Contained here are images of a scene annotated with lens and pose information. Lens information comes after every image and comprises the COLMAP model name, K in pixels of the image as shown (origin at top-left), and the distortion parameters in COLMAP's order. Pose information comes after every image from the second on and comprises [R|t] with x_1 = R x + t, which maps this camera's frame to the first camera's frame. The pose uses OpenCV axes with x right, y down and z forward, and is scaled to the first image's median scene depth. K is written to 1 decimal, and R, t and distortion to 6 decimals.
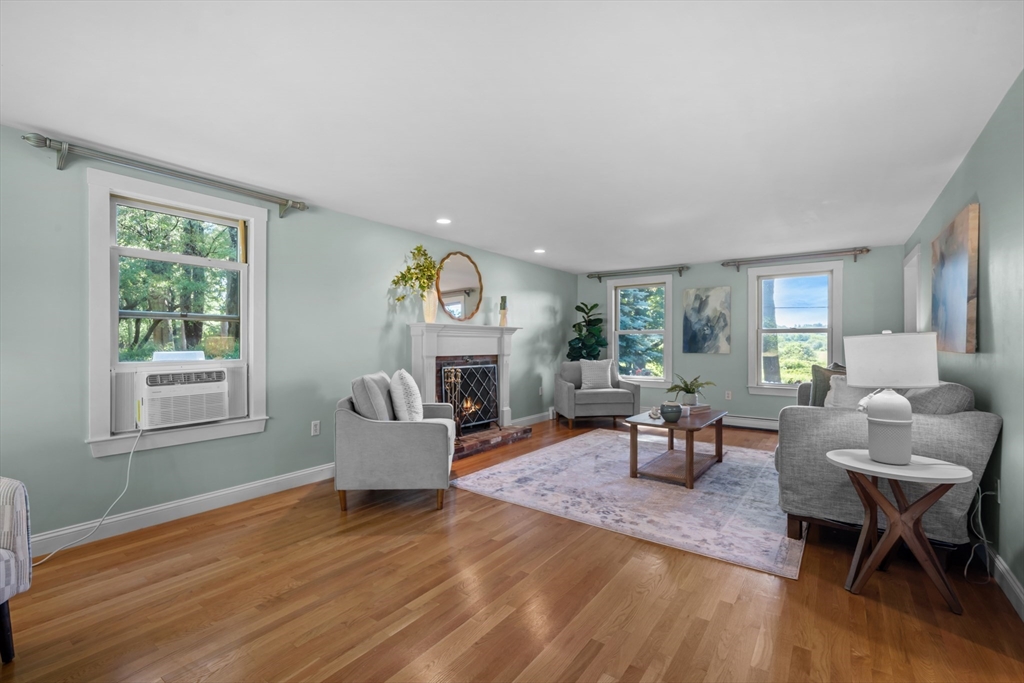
lens RADIAL K [[451.4, 0, 510.1], [0, 451.4, 343.8], [0, 0, 1]] dist [0.000265, 0.000024]
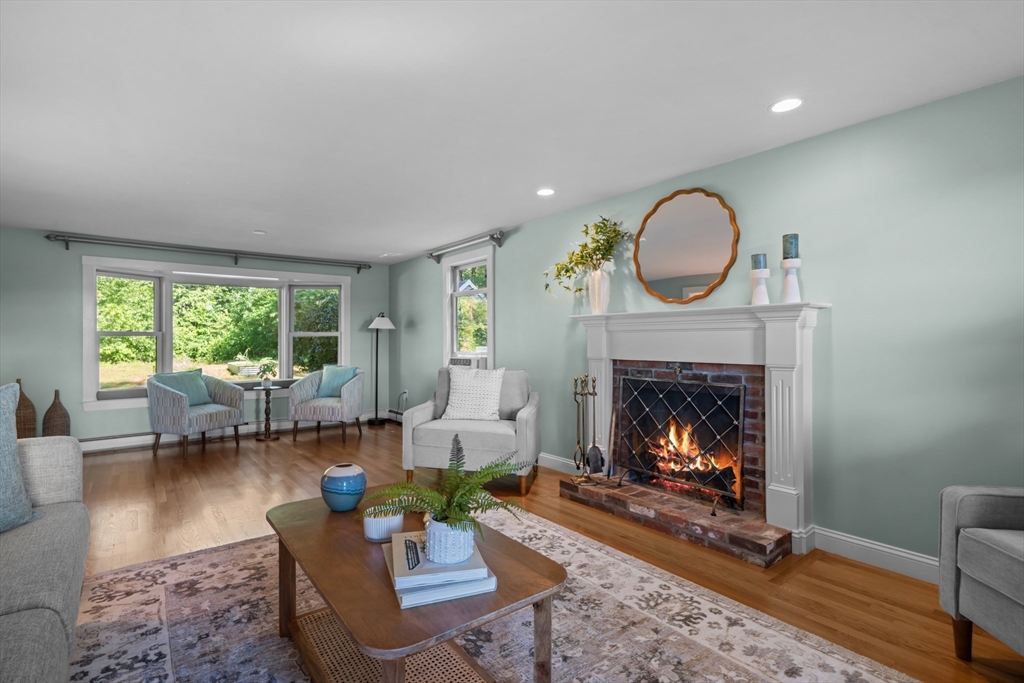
lens RADIAL K [[483.3, 0, 488.3], [0, 483.3, 334.6], [0, 0, 1]] dist [0.001537, 0.000162]
pose [[-0.301377, -0.011417, -0.953437, 0.572134], [0.003953, 0.999905, -0.013223, -0.002586], [0.953497, -0.007754, -0.301304, 0.931625]]
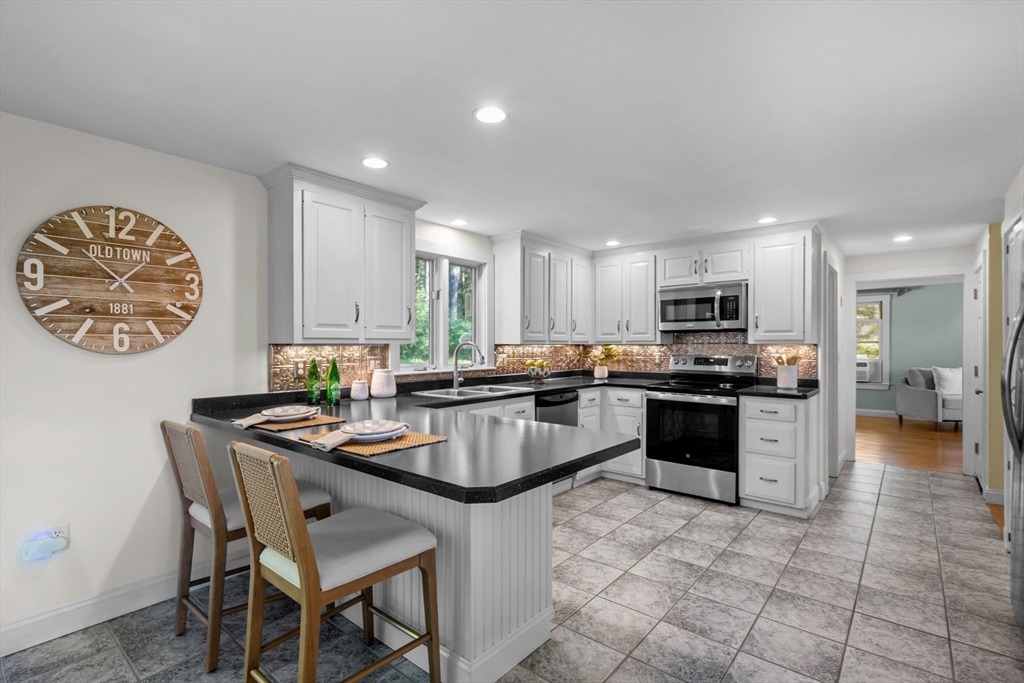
lens RADIAL K [[478.2, 0, 491.7], [0, 478.2, 346.3], [0, 0, 1]] dist [0.001265, 0.000177]
pose [[-0.091766, 0.002639, -0.995777, 1.385828], [0.000857, 0.999996, 0.002571, -0.026535], [0.995780, -0.000617, -0.091767, -0.540545]]
